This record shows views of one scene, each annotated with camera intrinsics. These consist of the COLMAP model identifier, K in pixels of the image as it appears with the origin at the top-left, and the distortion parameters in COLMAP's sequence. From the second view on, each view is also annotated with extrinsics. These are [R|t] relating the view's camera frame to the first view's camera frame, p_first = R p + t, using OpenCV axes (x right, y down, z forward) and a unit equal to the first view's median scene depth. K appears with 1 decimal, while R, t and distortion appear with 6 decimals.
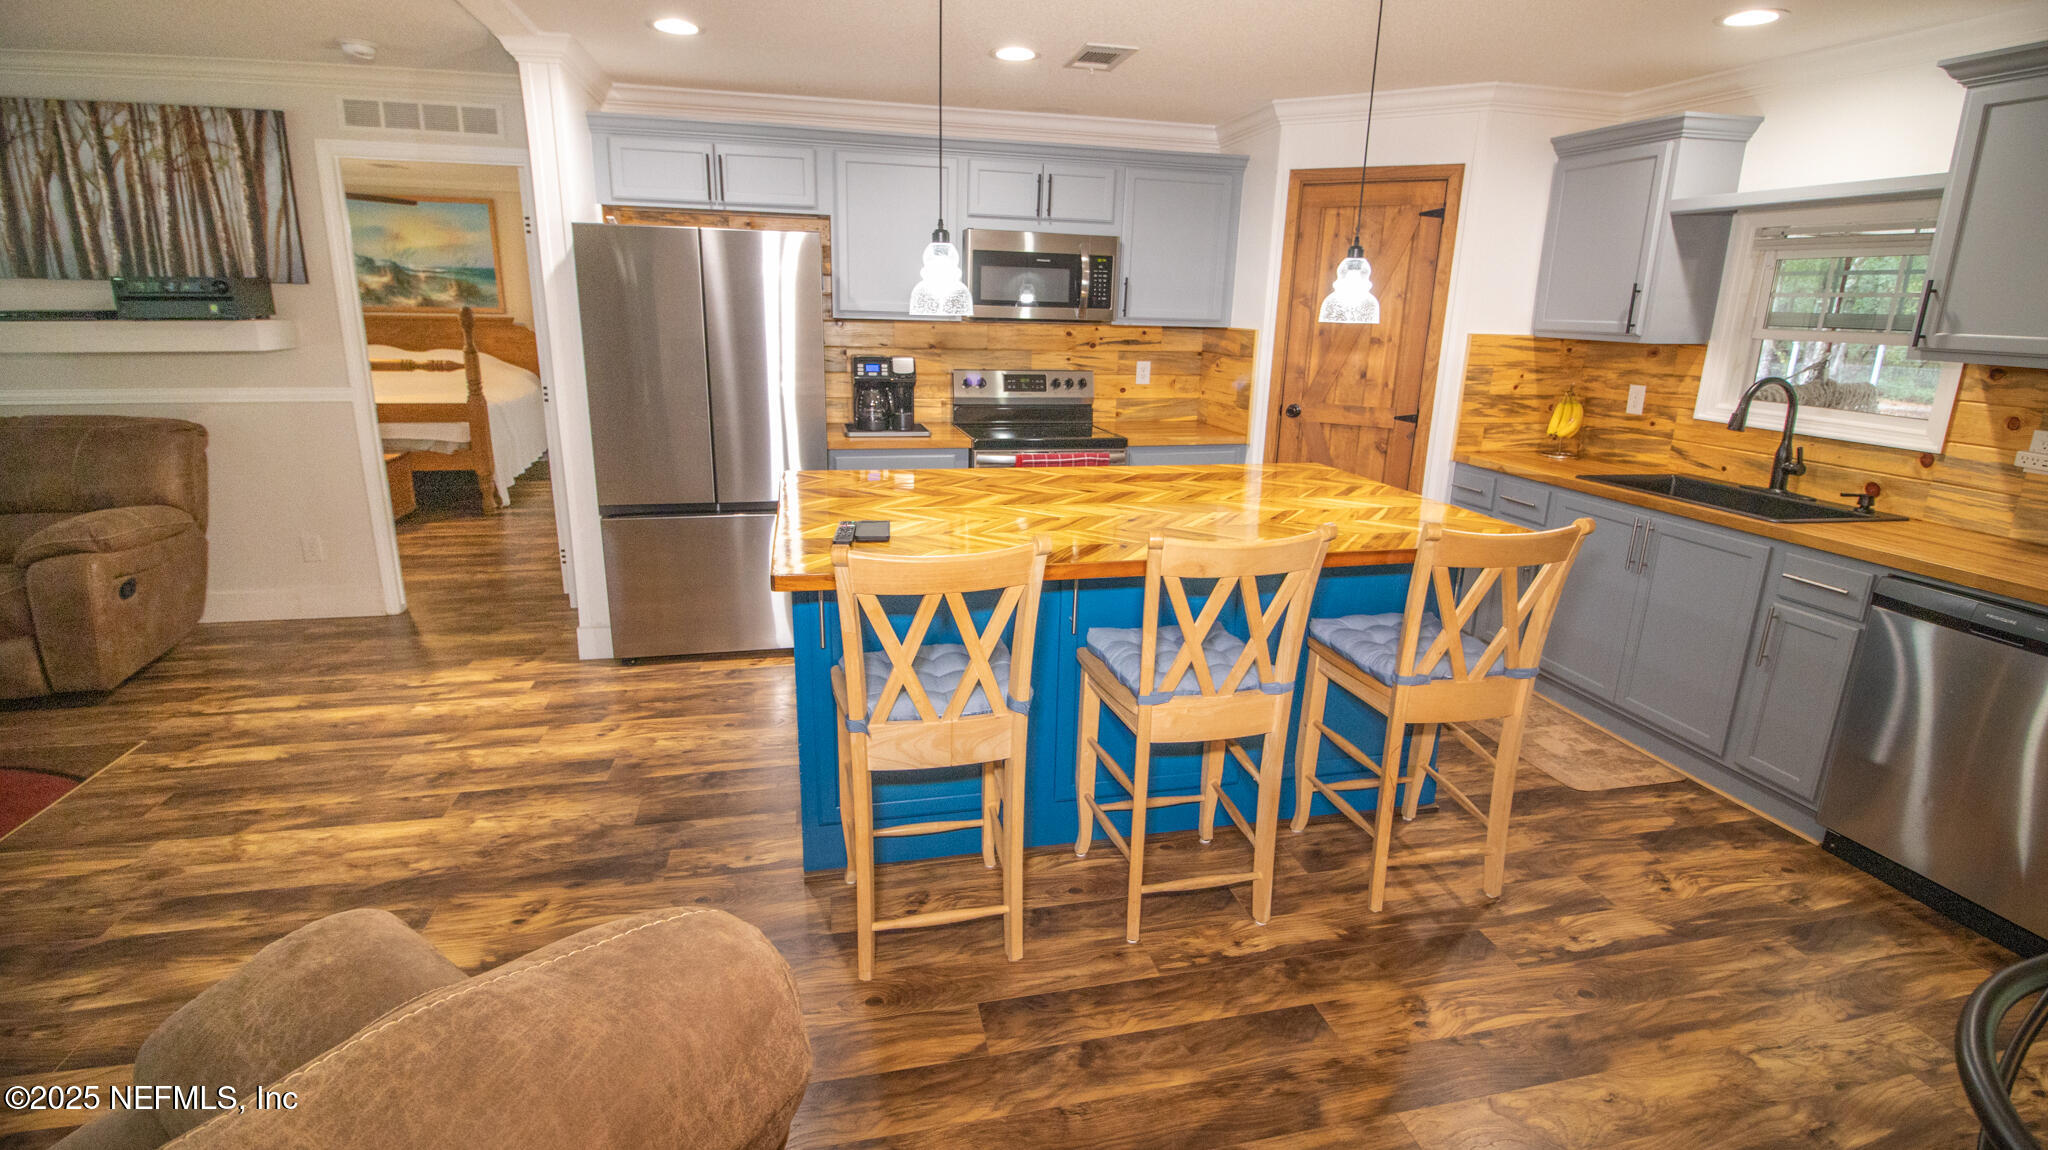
lens RADIAL K [[946.2, 0, 1025.6], [0, 946.2, 561.0], [0, 0, 1]] dist [-0.013044, -0.006805]
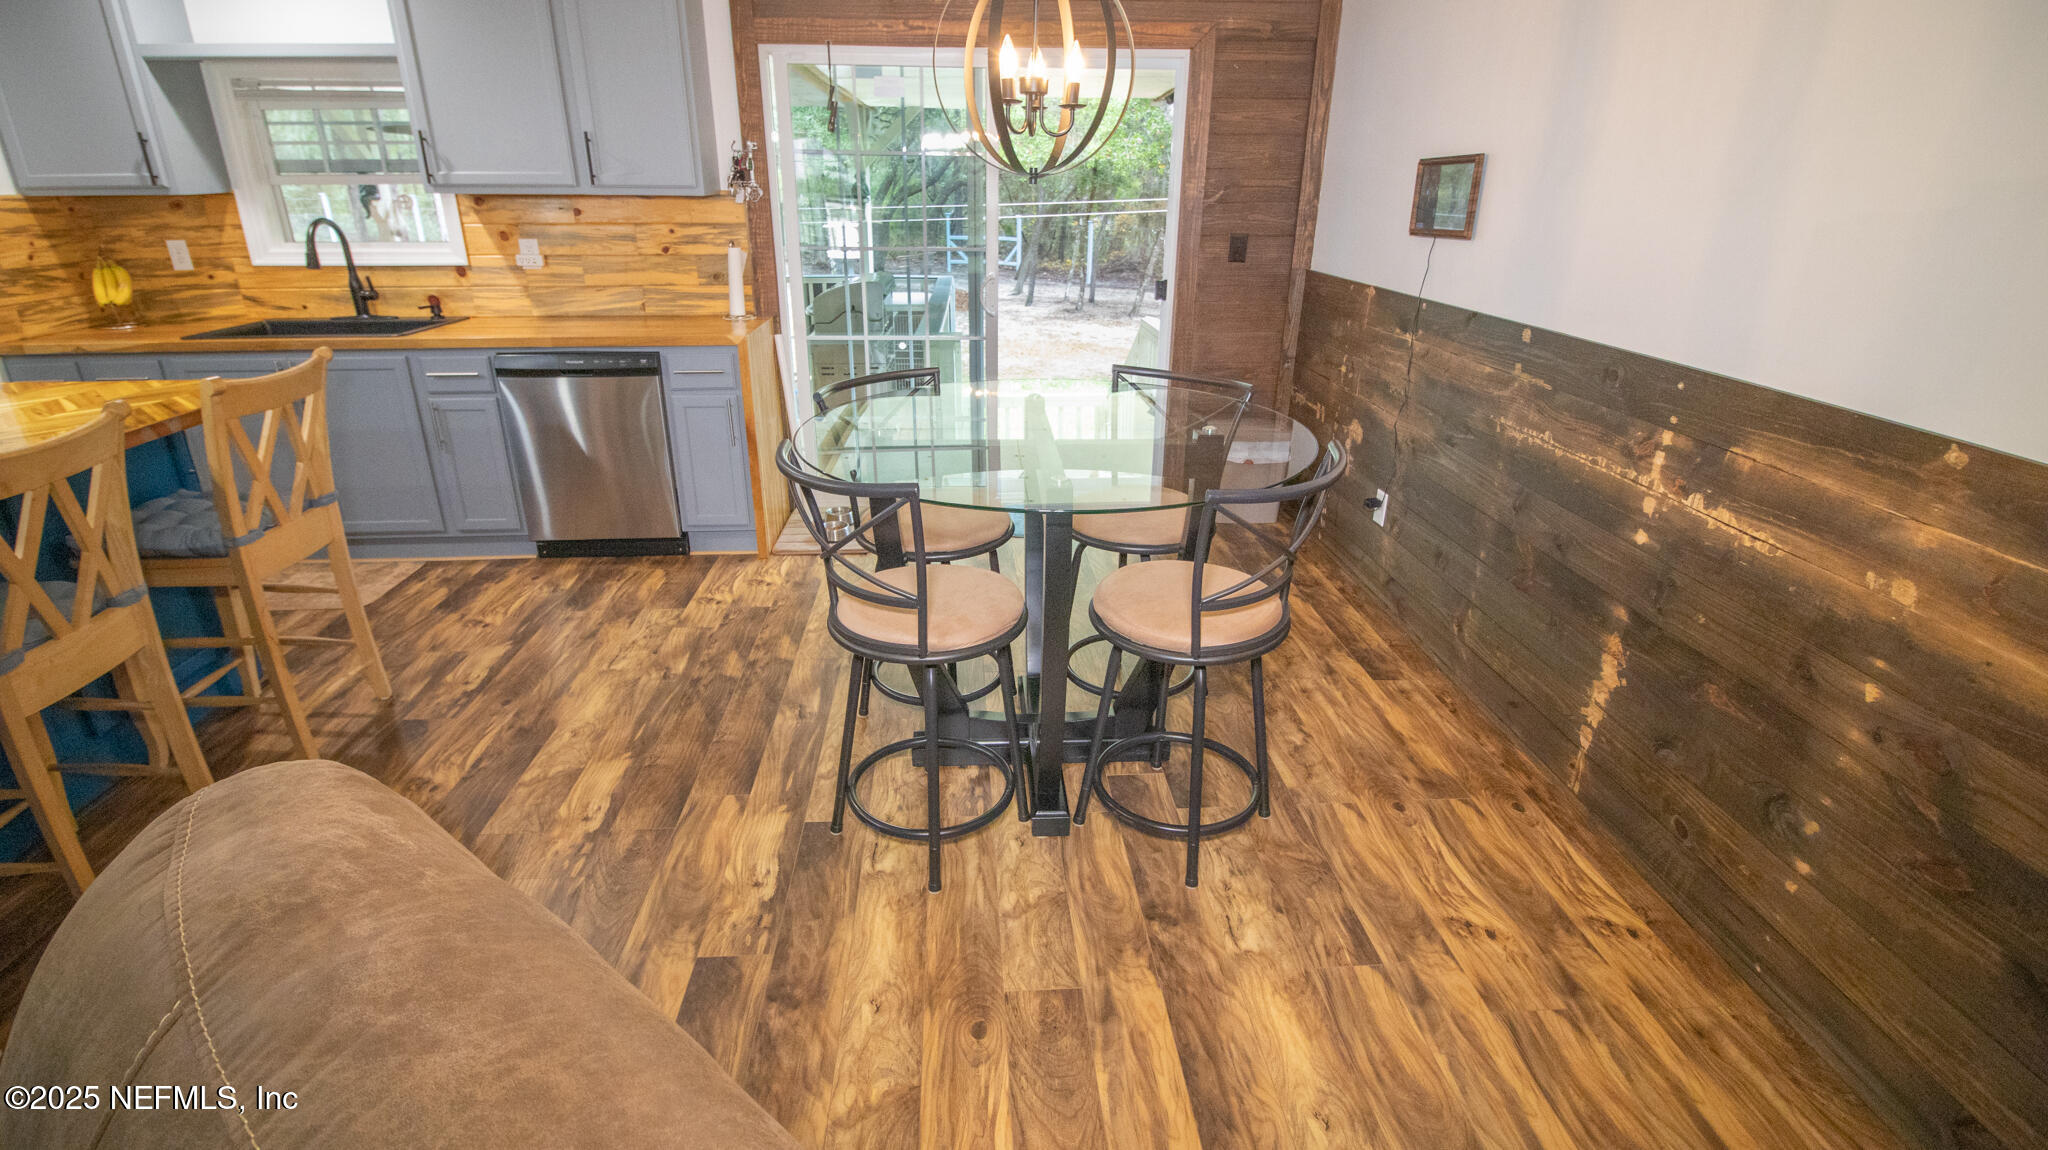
lens RADIAL K [[946.2, 0, 1026.4], [0, 946.2, 560.6], [0, 0, 1]] dist [-0.013044, -0.006805]
pose [[0.154367, -0.386123, 0.909440, -0.245790], [0.251586, 0.905492, 0.341743, 0.009523], [-0.955445, 0.176048, 0.236921, -0.024485]]
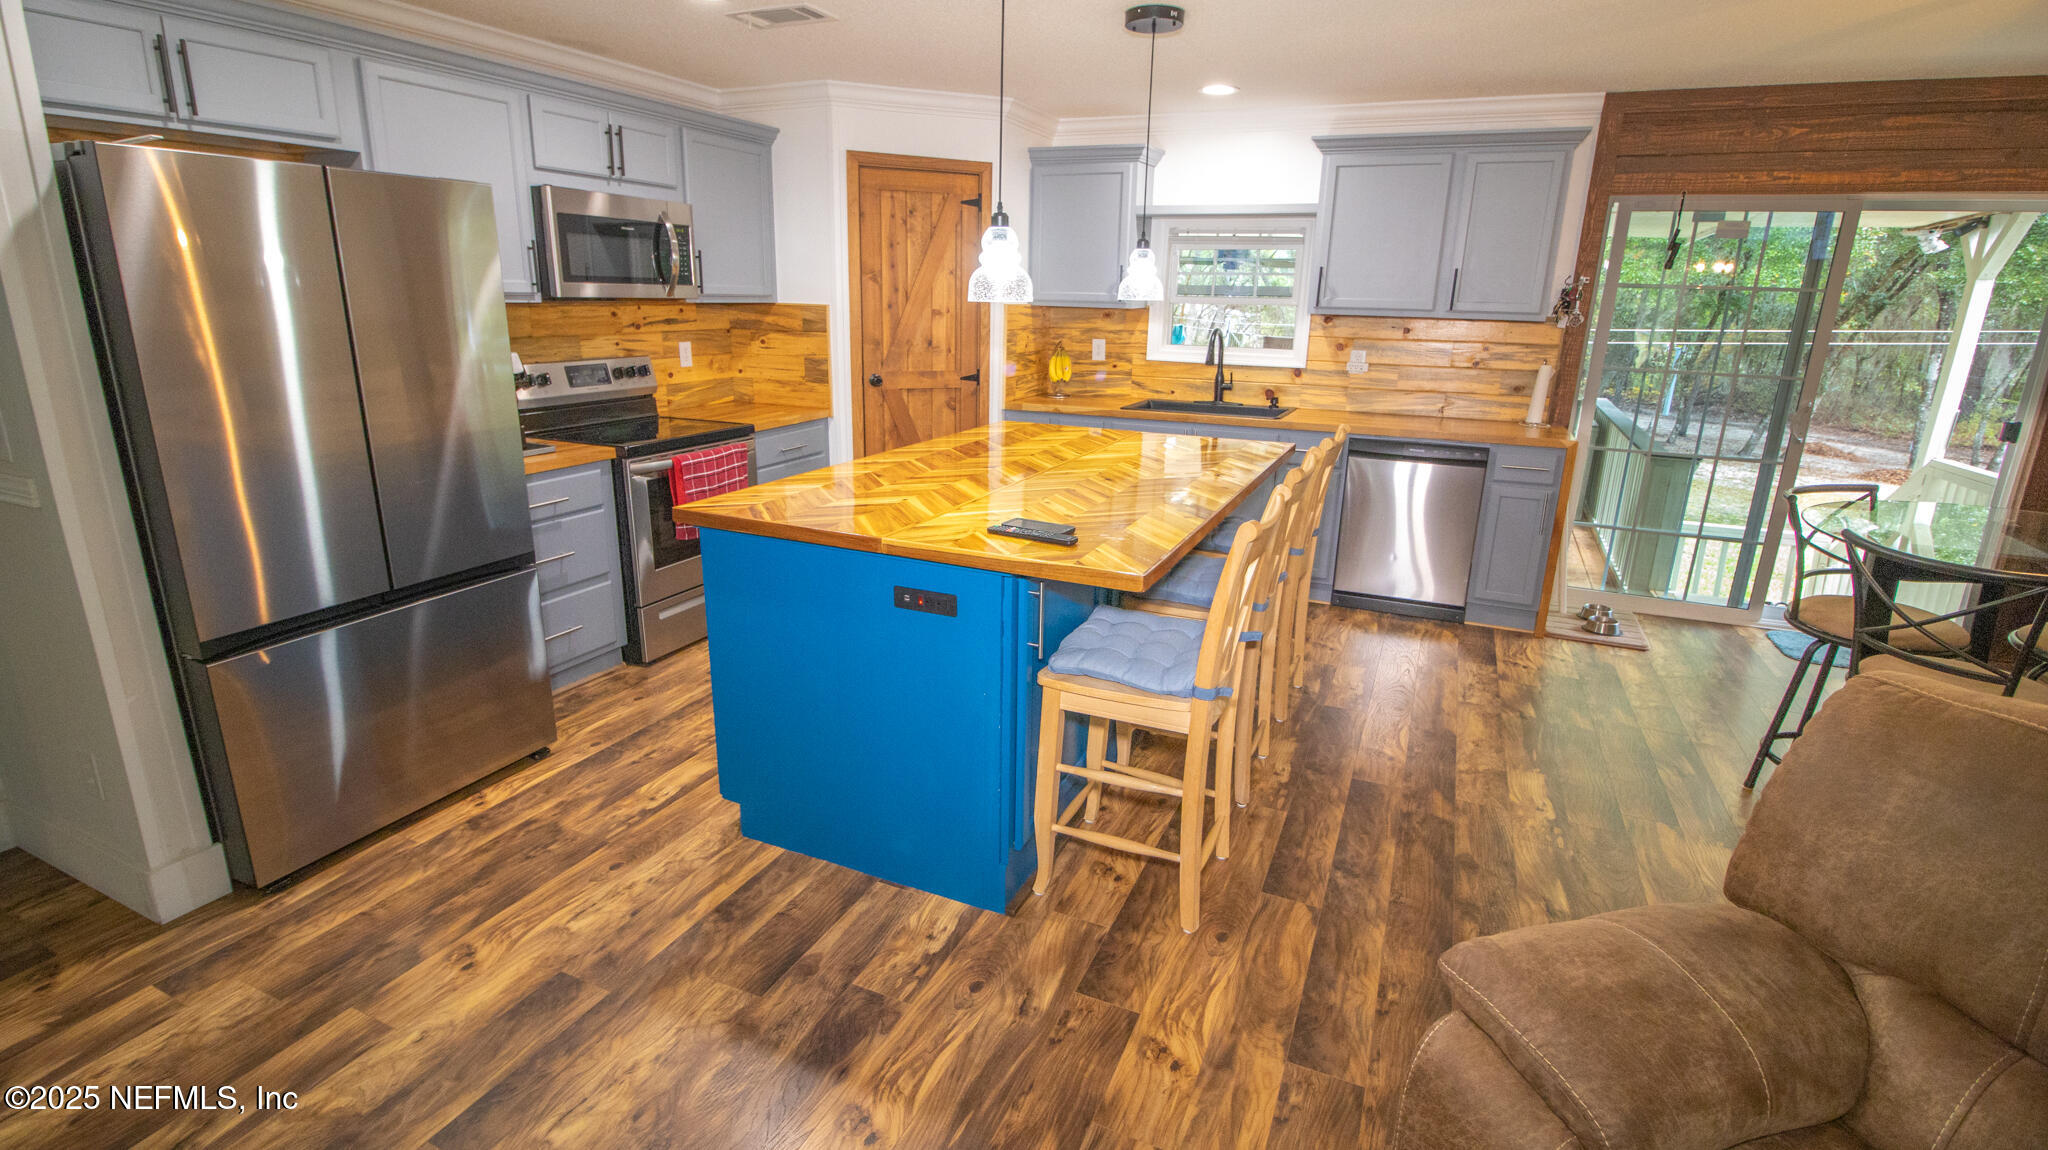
lens RADIAL K [[946.2, 0, 1026.8], [0, 946.2, 559.3], [0, 0, 1]] dist [-0.013044, -0.006805]
pose [[0.600866, -0.226287, 0.766651, -0.595391], [0.202536, 0.970895, 0.127835, -0.080534], [-0.773265, 0.078463, 0.629210, 0.264342]]
